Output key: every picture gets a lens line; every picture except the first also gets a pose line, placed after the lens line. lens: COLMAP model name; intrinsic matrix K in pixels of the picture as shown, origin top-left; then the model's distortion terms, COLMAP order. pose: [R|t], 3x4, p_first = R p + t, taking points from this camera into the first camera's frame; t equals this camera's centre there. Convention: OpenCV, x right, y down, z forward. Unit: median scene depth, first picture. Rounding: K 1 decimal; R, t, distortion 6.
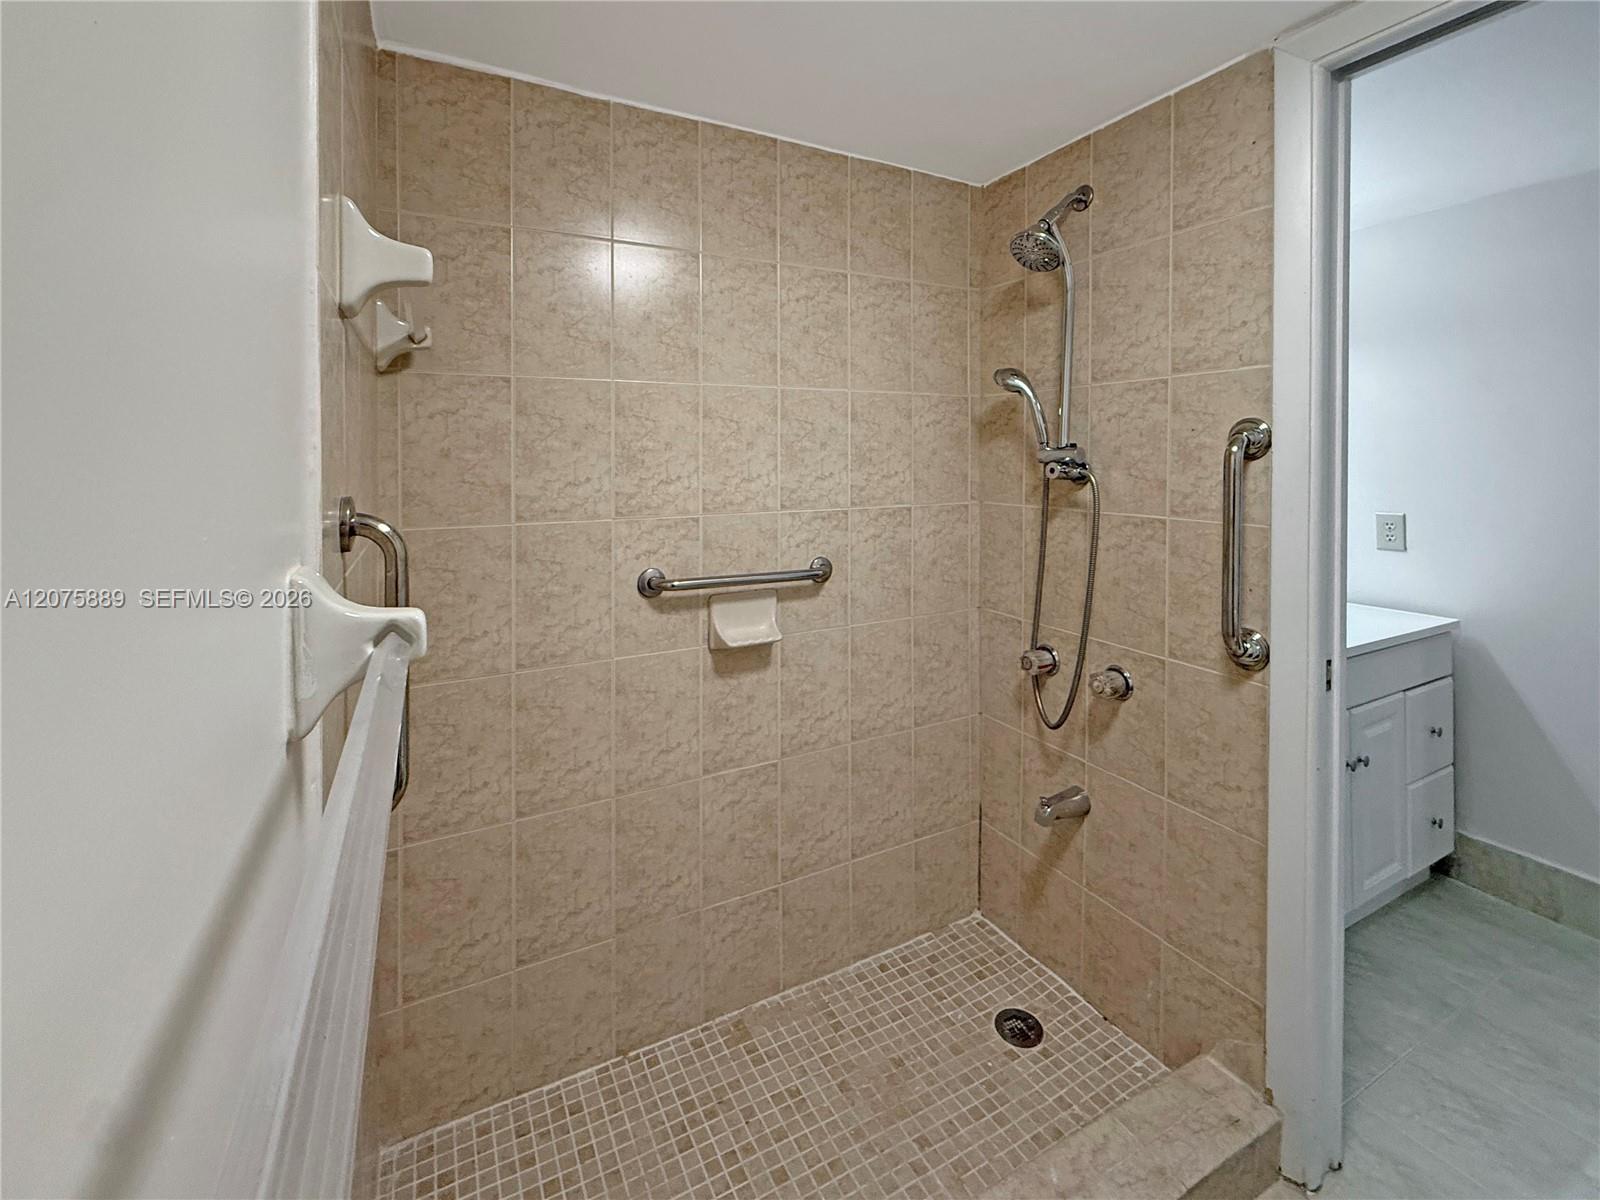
lens RADIAL K [[653.0, 0, 800.5], [0, 653.0, 612.6], [0, 0, 1]] dist [-0.002114, -0.000205]
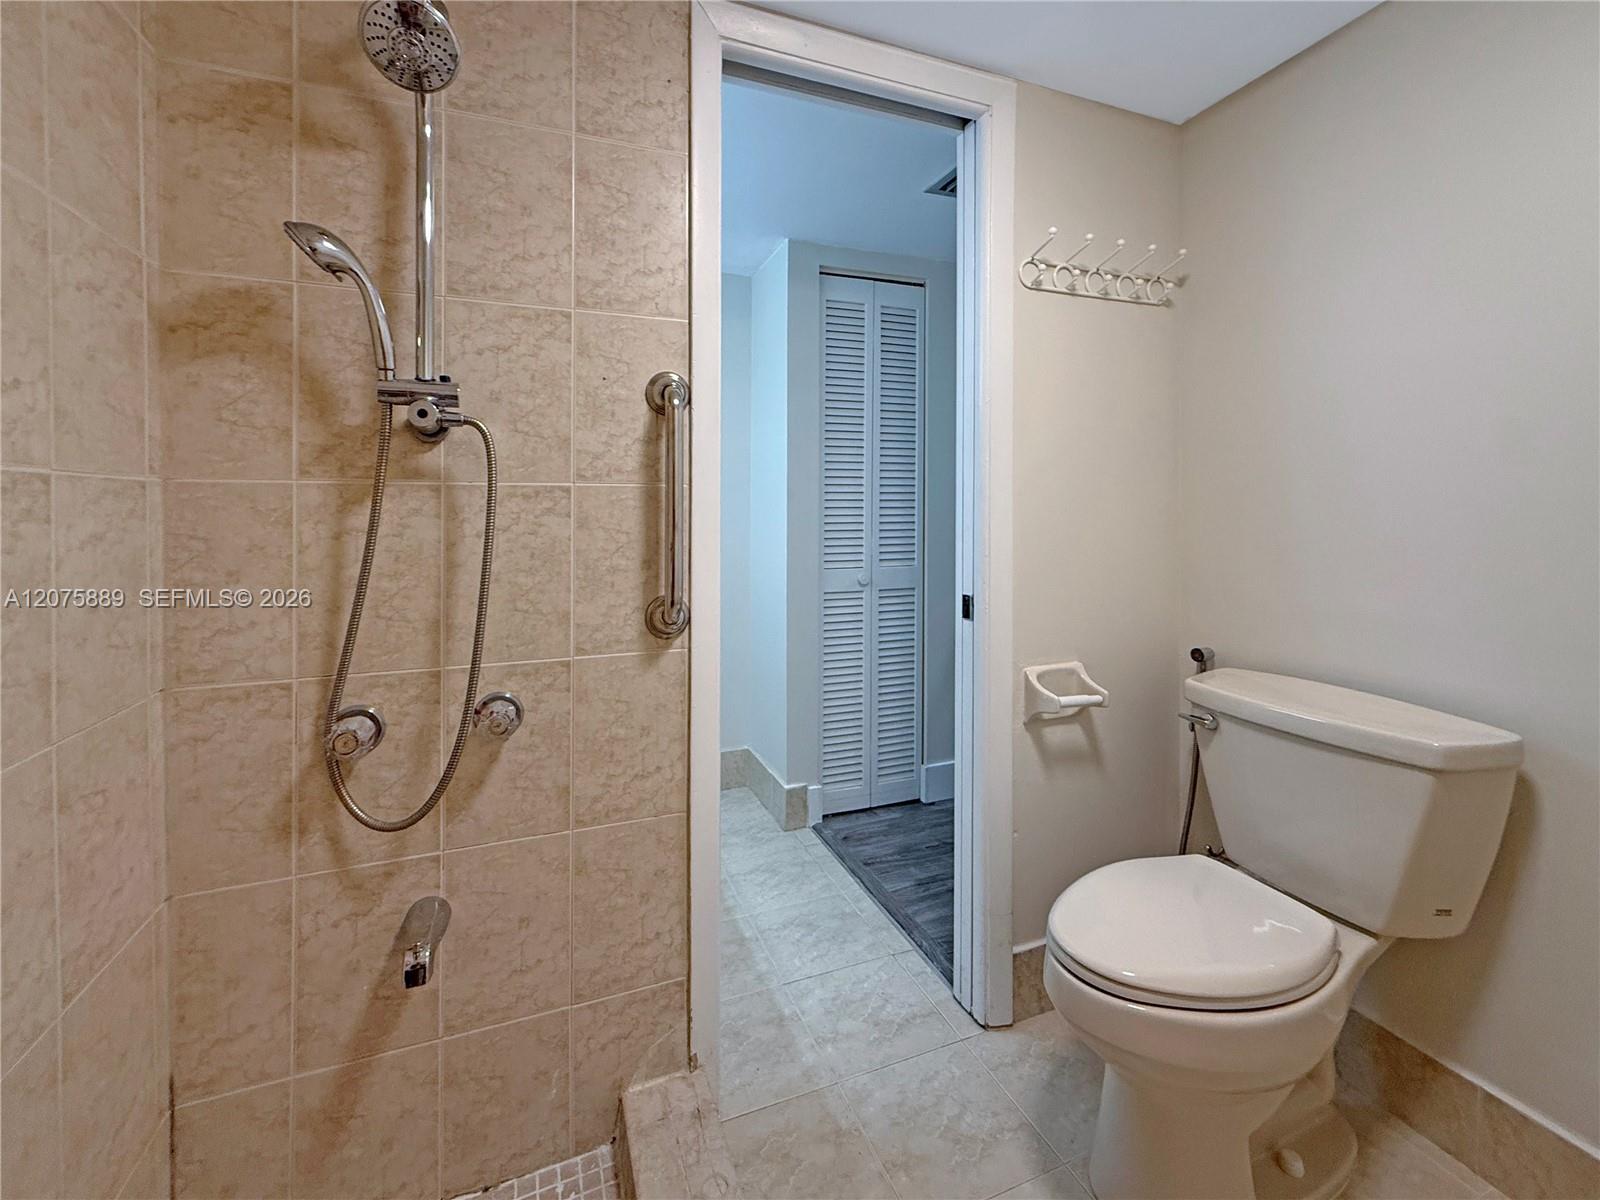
lens RADIAL K [[655.4, 0, 795.4], [0, 655.4, 565.2], [0, 0, 1]] dist [-0.001305, 0.000008]
pose [[0.141373, -0.087835, 0.986052, -0.193265], [0.227683, 0.972239, 0.053961, -0.022649], [-0.963418, 0.216879, 0.157447, 0.536317]]
